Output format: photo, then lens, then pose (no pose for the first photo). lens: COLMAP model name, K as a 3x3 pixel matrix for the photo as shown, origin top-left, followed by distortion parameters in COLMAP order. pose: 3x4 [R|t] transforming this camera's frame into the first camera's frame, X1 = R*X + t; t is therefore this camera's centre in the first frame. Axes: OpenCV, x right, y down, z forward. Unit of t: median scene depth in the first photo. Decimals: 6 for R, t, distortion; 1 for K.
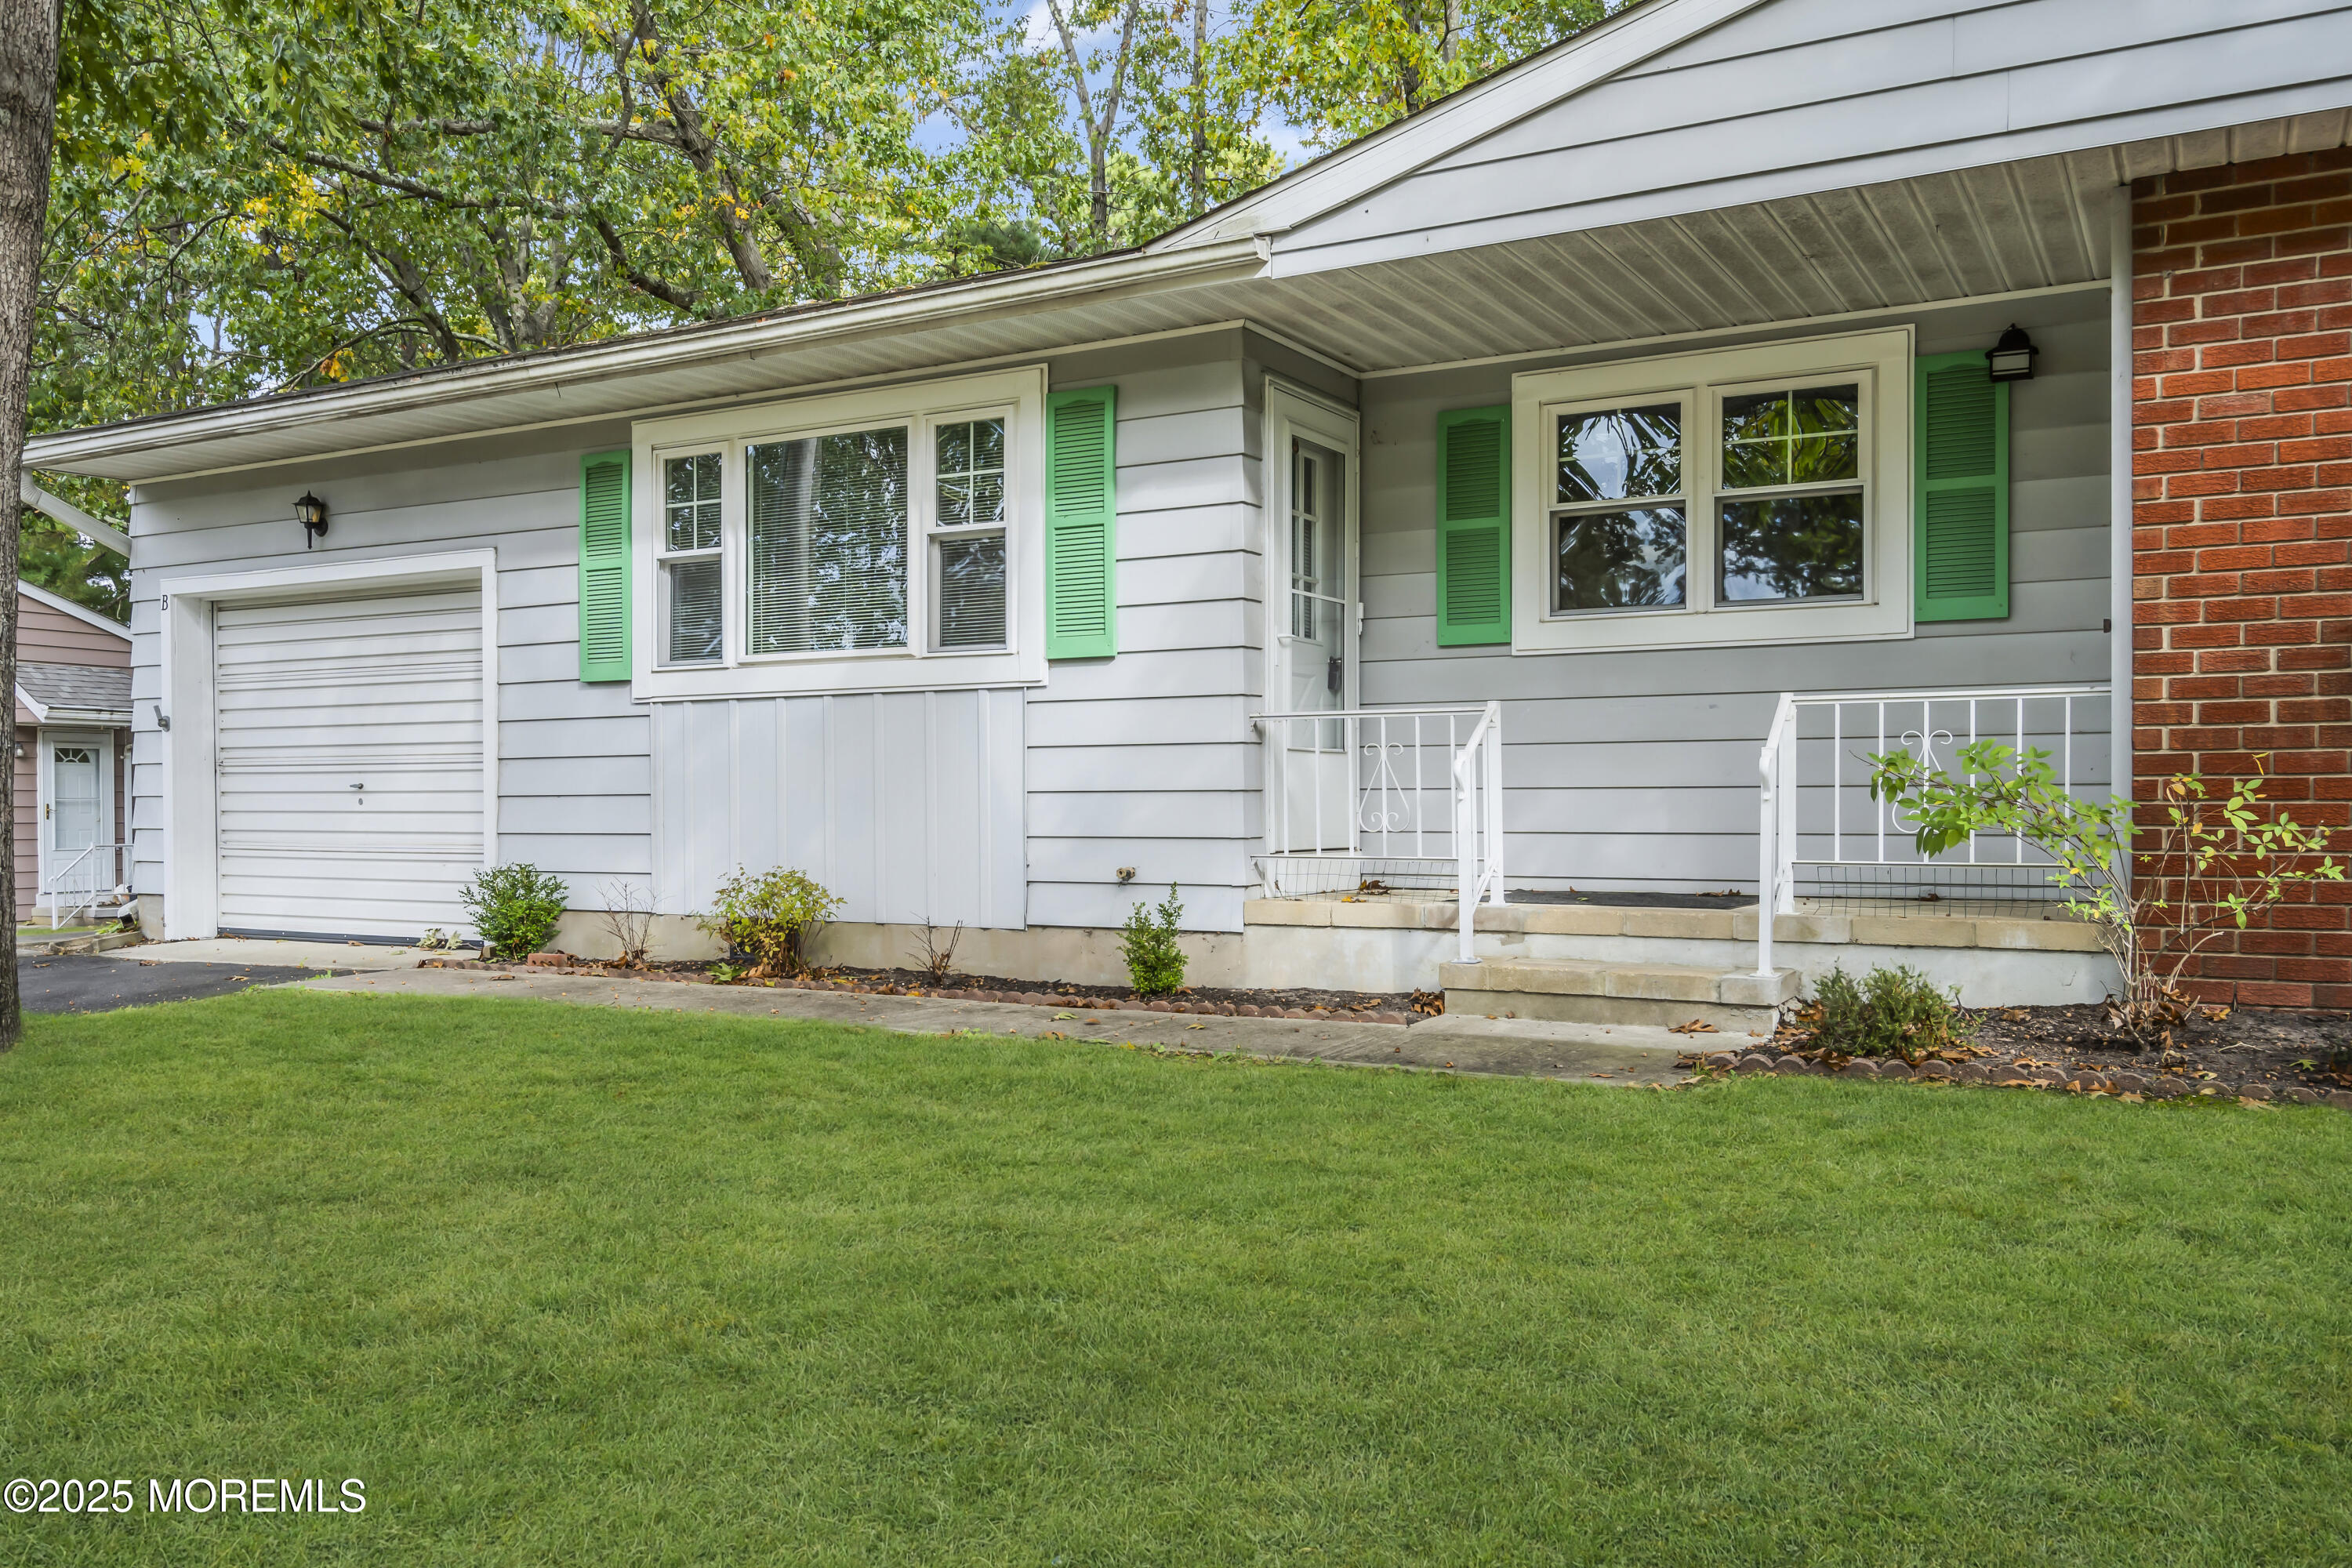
lens RADIAL K [[1767.6, 0, 1174.8], [0, 1767.6, 824.9], [0, 0, 1]] dist [0.003166, -0.003780]
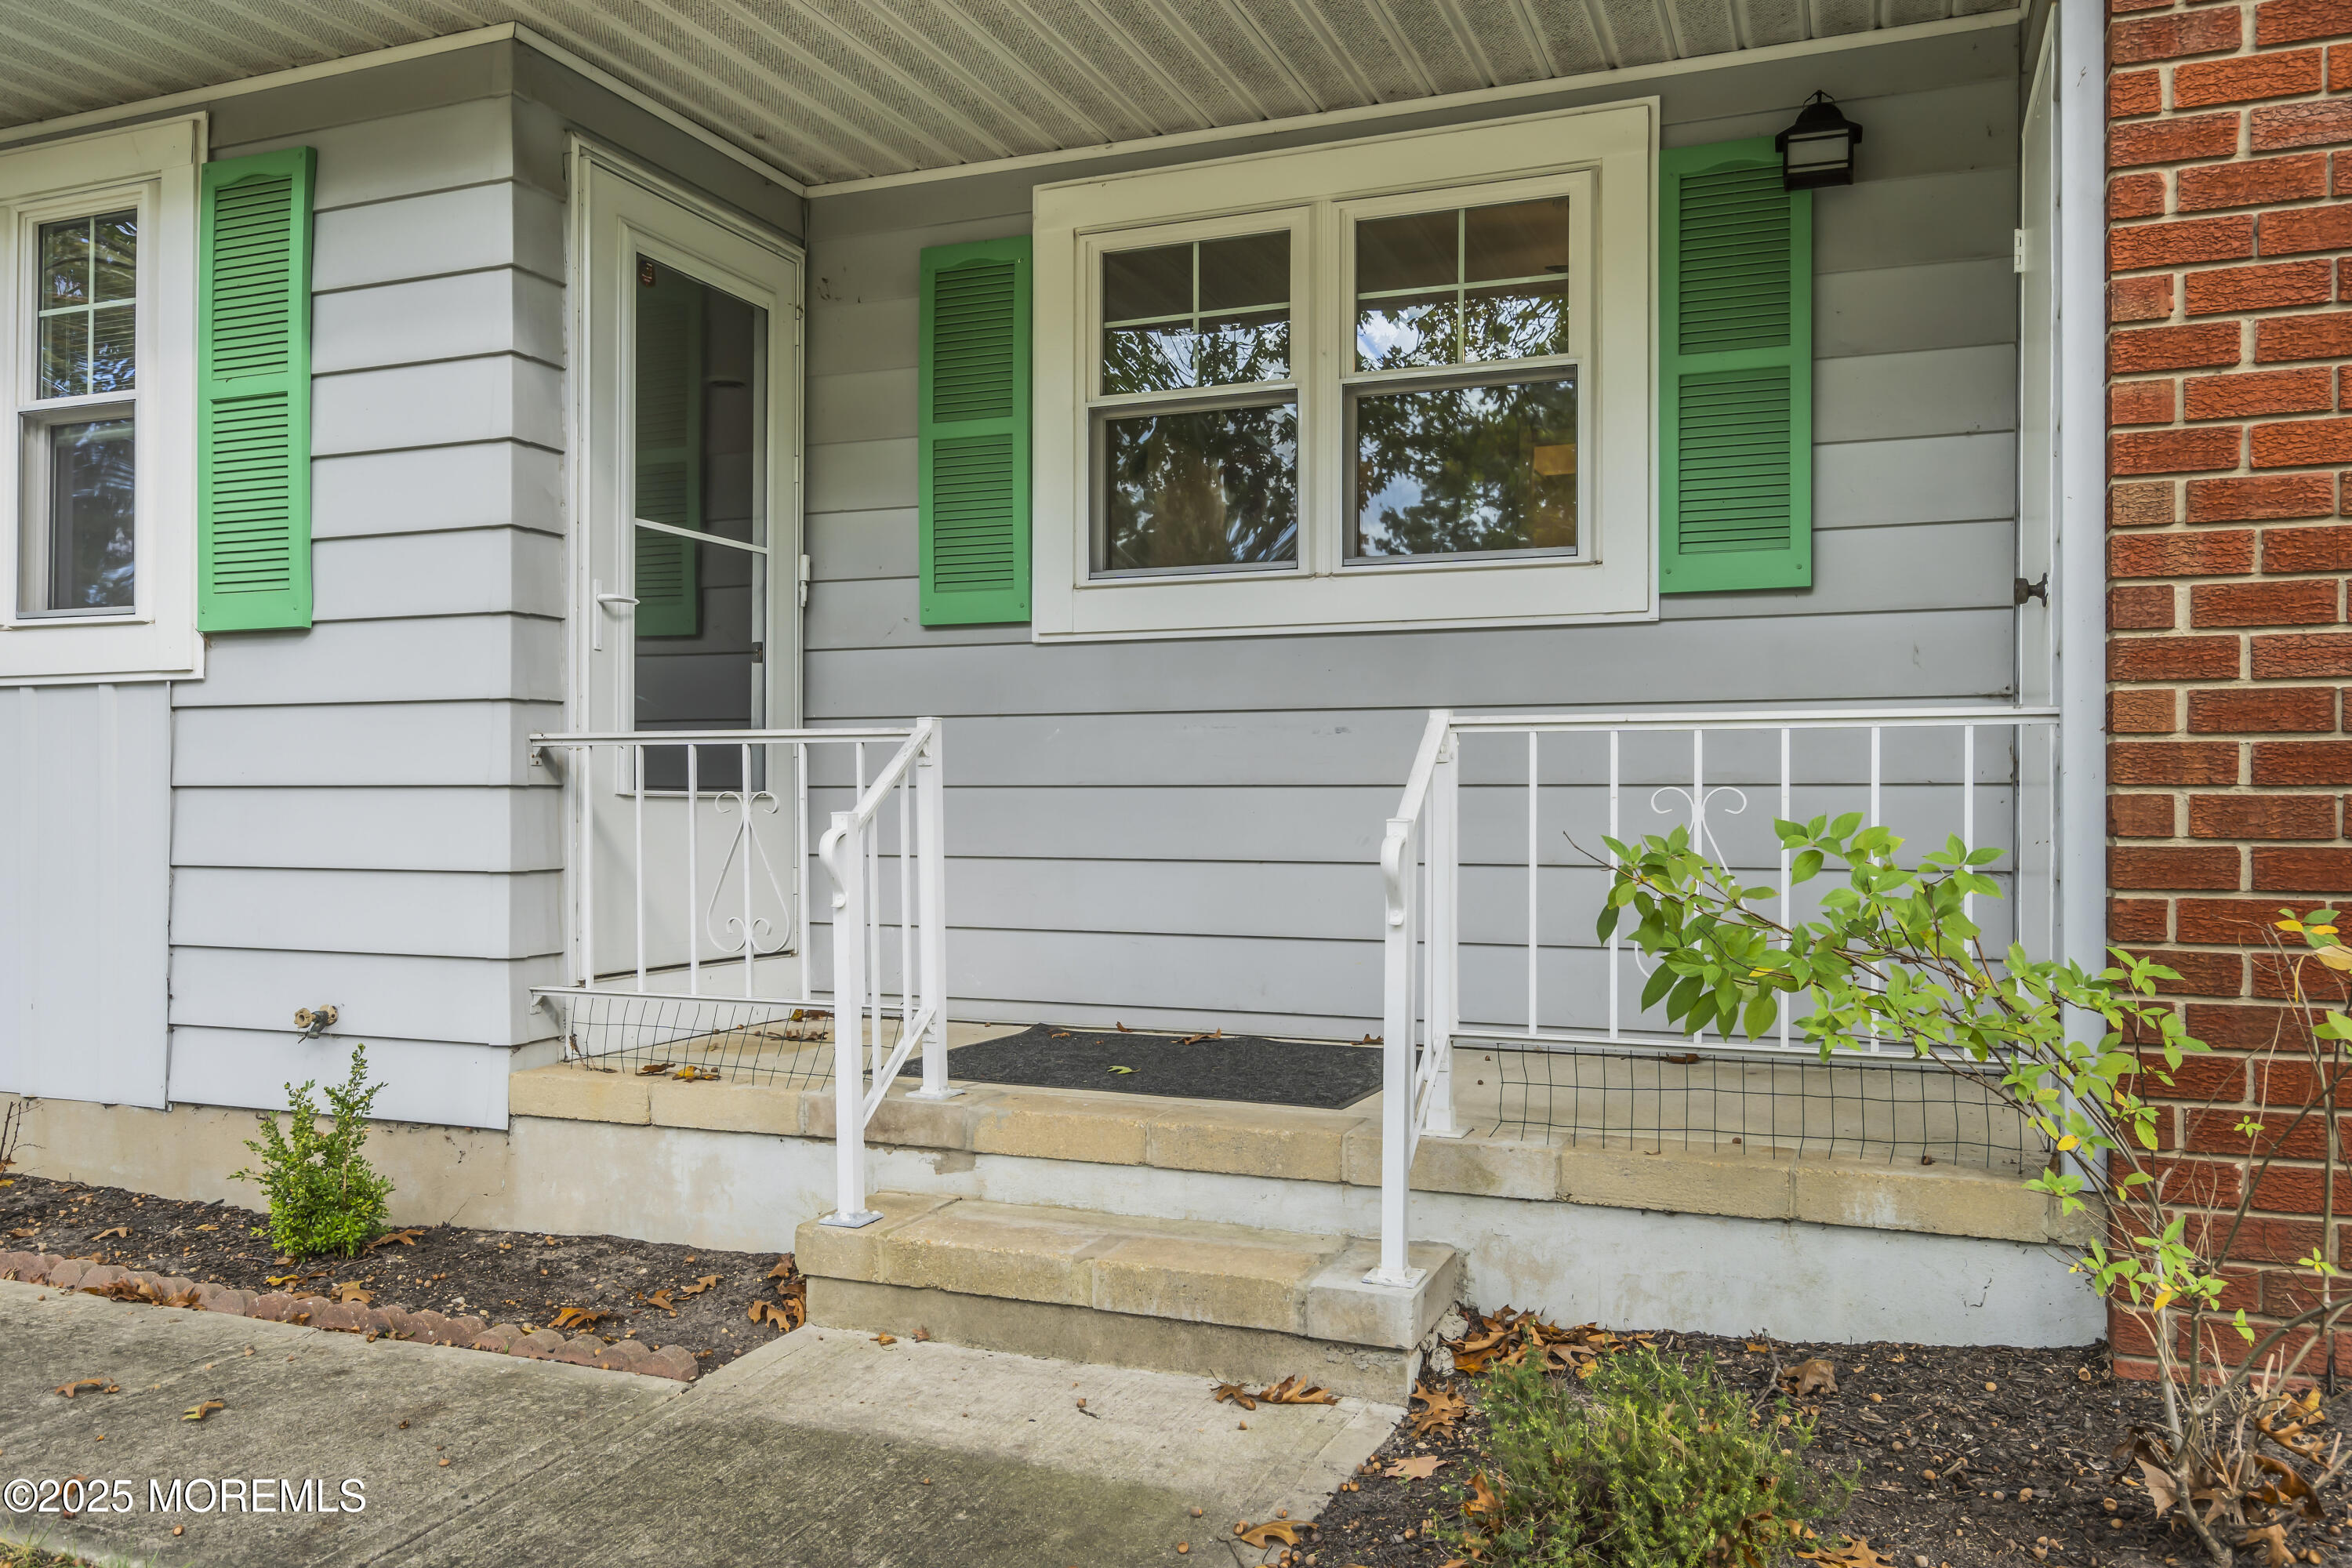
lens RADIAL K [[1767.6, 0, 1174.8], [0, 1767.6, 824.9], [0, 0, 1]] dist [0.003166, -0.003780]
pose [[0.988250, 0.002139, 0.152832, 0.165524], [-0.001521, 0.999990, -0.004158, -0.033612], [-0.152839, 0.003876, 0.988243, 0.435384]]
